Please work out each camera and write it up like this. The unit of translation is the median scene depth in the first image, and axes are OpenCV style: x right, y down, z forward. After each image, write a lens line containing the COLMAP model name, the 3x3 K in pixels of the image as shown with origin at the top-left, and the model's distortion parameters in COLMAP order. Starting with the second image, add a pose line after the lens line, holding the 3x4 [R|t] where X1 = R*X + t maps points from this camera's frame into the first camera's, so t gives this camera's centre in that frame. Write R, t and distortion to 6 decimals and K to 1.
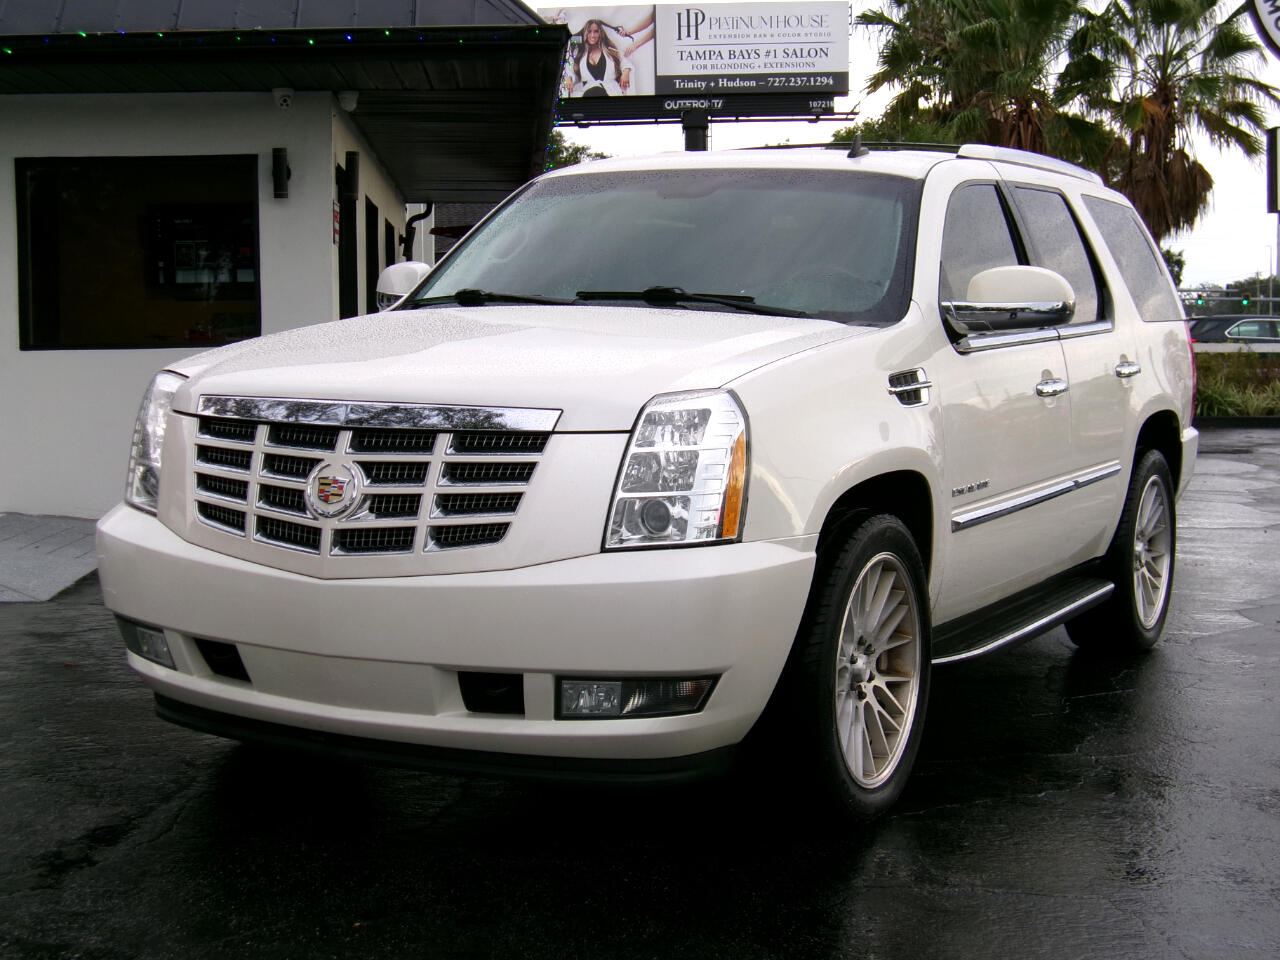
lens RADIAL K [[1968.7, 0, 639.7], [0, 1968.7, 492.5], [0, 0, 1]] dist [-0.118644, 0.000000]
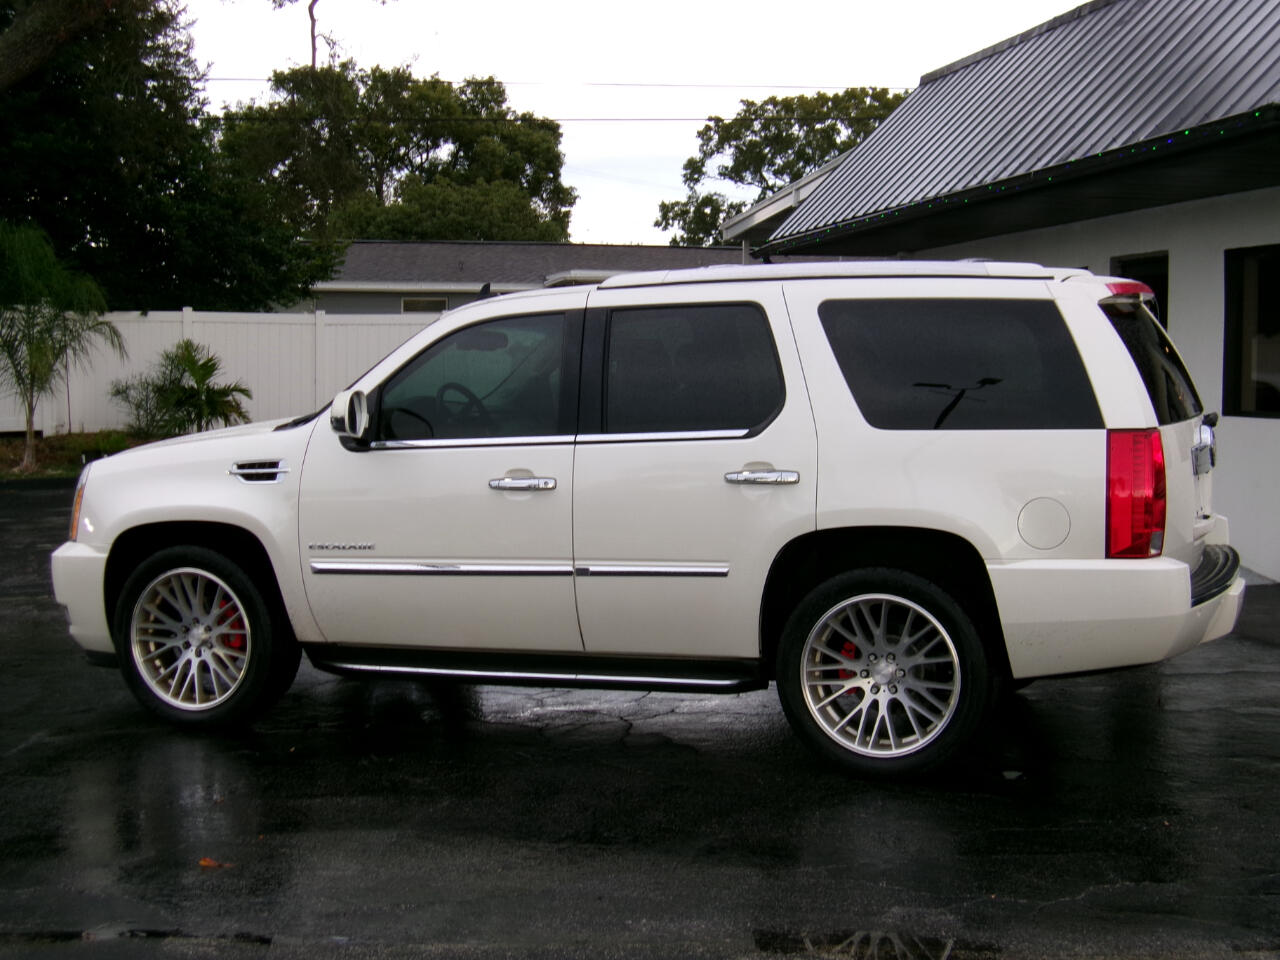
lens RADIAL K [[1968.7, 0, 648.0], [0, 1968.7, 533.6], [0, 0, 1]] dist [-0.118644, 0.000000]
pose [[0.122421, 0.089314, -0.988451, 1.677145], [-0.076420, 0.993834, 0.080335, -0.149541], [0.989532, 0.065703, 0.128491, 1.093302]]
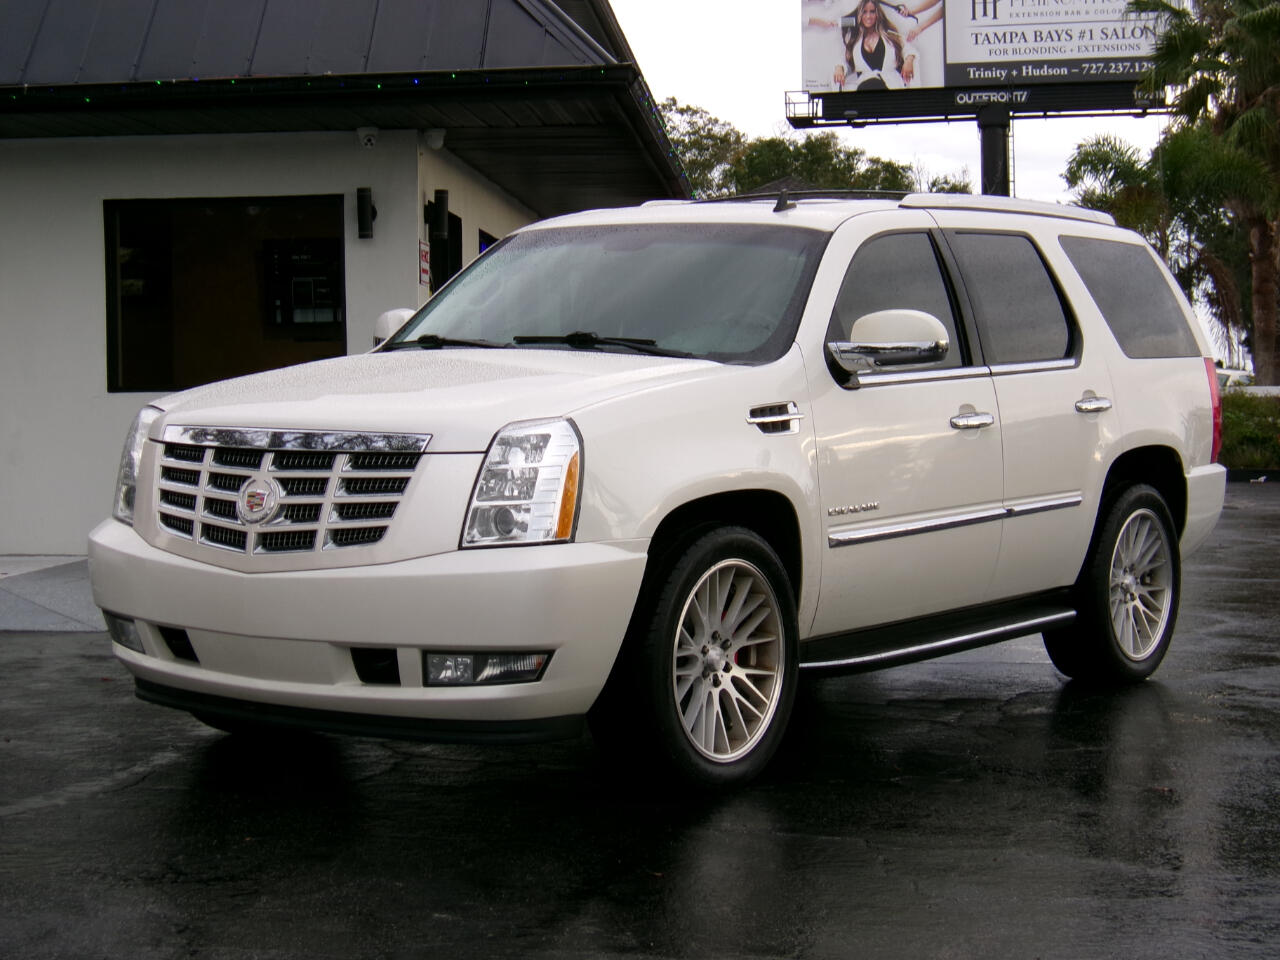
lens RADIAL K [[2441.8, 0, 645.1], [0, 2441.8, 493.5], [0, 0, 1]] dist [-0.111097, 0.000000]
pose [[0.991628, 0.001767, -0.129115, 0.242772], [-0.005992, 0.999459, -0.032337, 0.036235], [0.128988, 0.032840, 0.991102, -0.413531]]
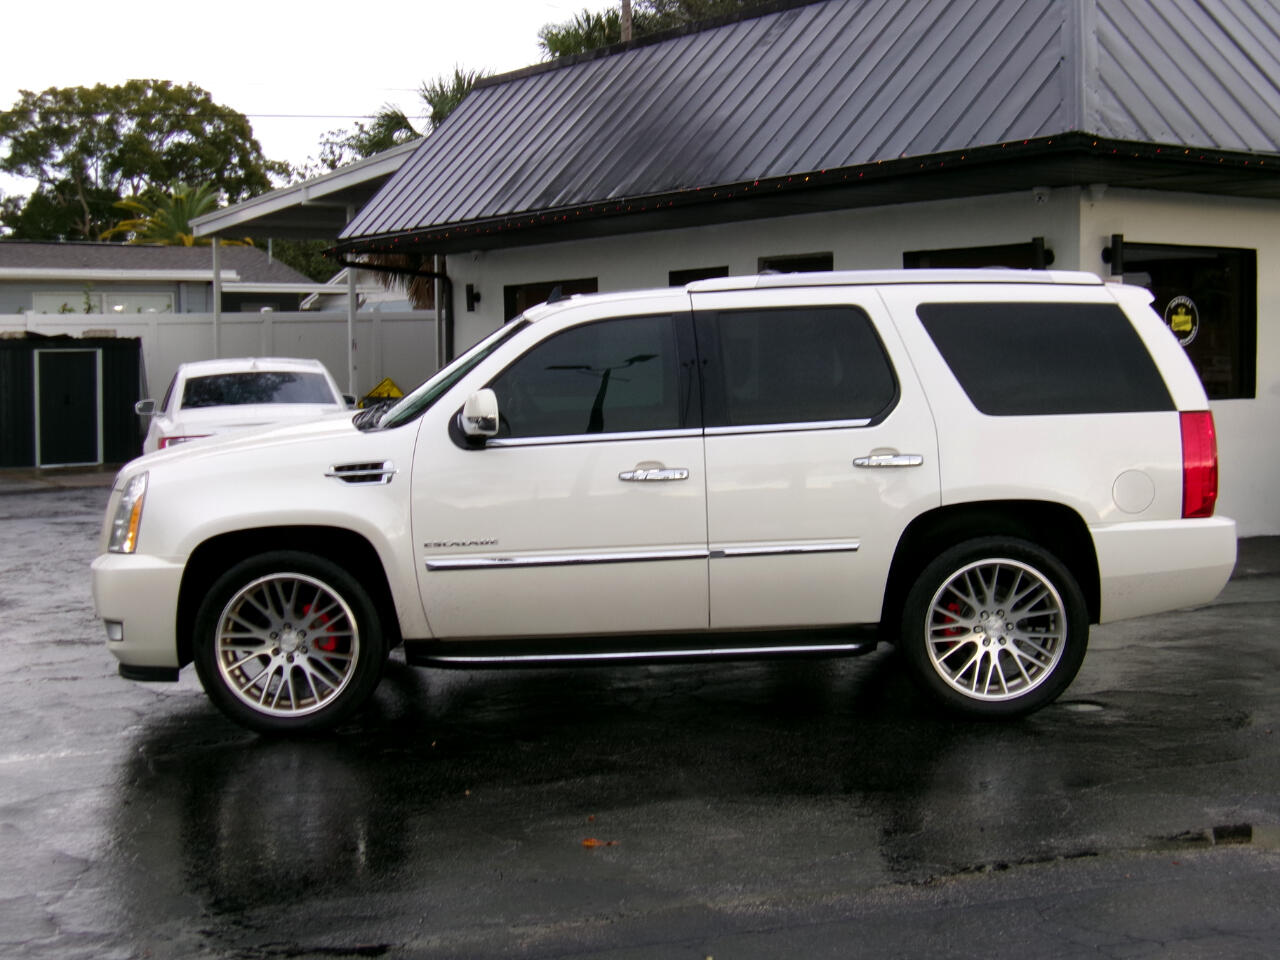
lens RADIAL K [[1968.7, 0, 645.4], [0, 1968.7, 549.9], [0, 0, 1]] dist [-0.118644, 0.000000]
pose [[0.491160, 0.085037, -0.866908, 1.576547], [-0.056164, 0.996244, 0.065904, -0.106173], [0.869257, 0.016320, 0.494091, 0.423589]]
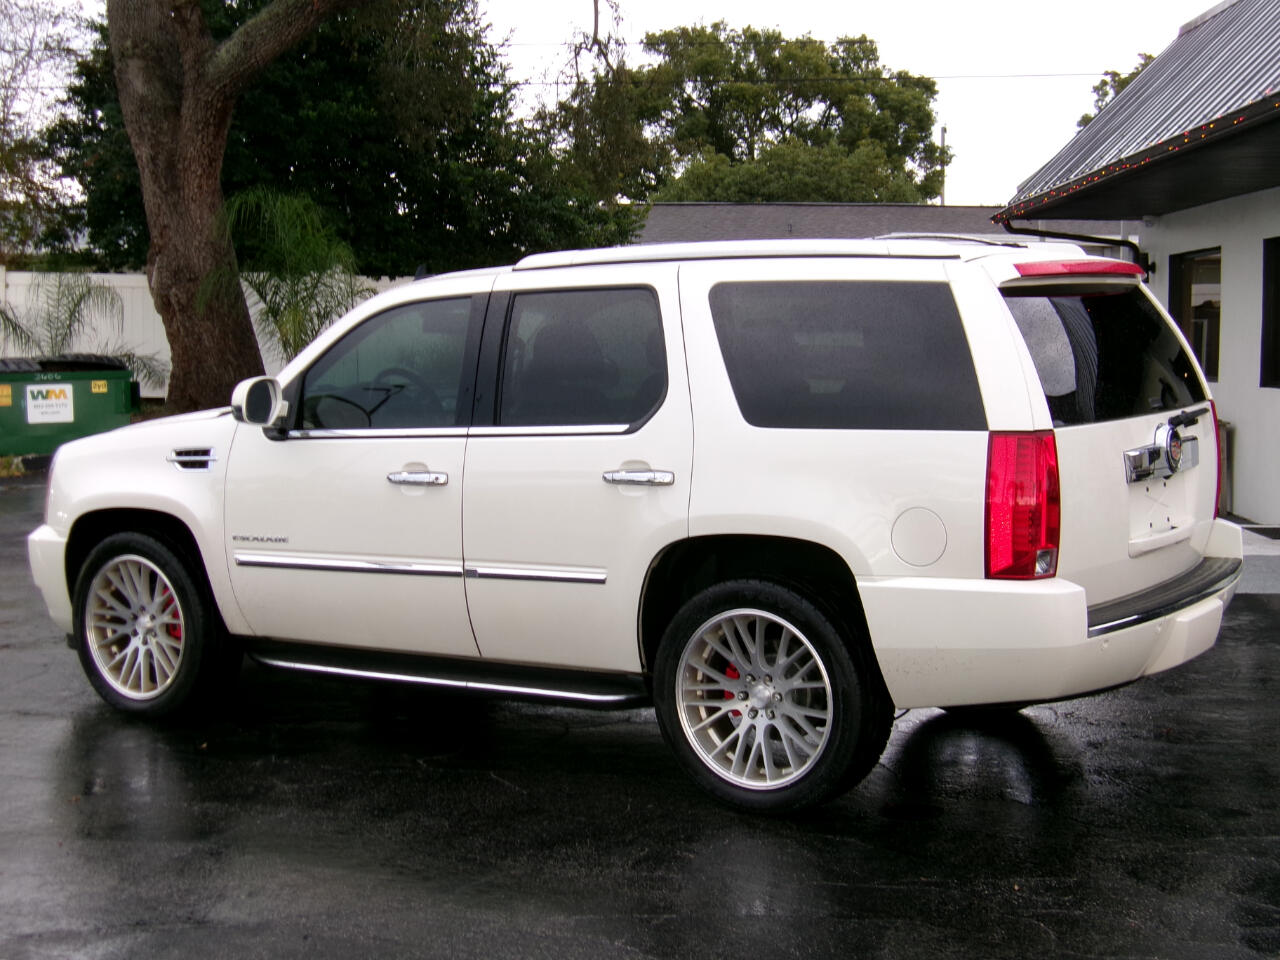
lens RADIAL K [[1968.7, 0, 655.7], [0, 1968.7, 534.7], [0, 0, 1]] dist [-0.118644, 0.000000]
pose [[-0.087587, 0.110873, -0.989967, 1.577181], [-0.076551, 0.990099, 0.117661, -0.196748], [0.993211, 0.086089, -0.078232, 1.456196]]
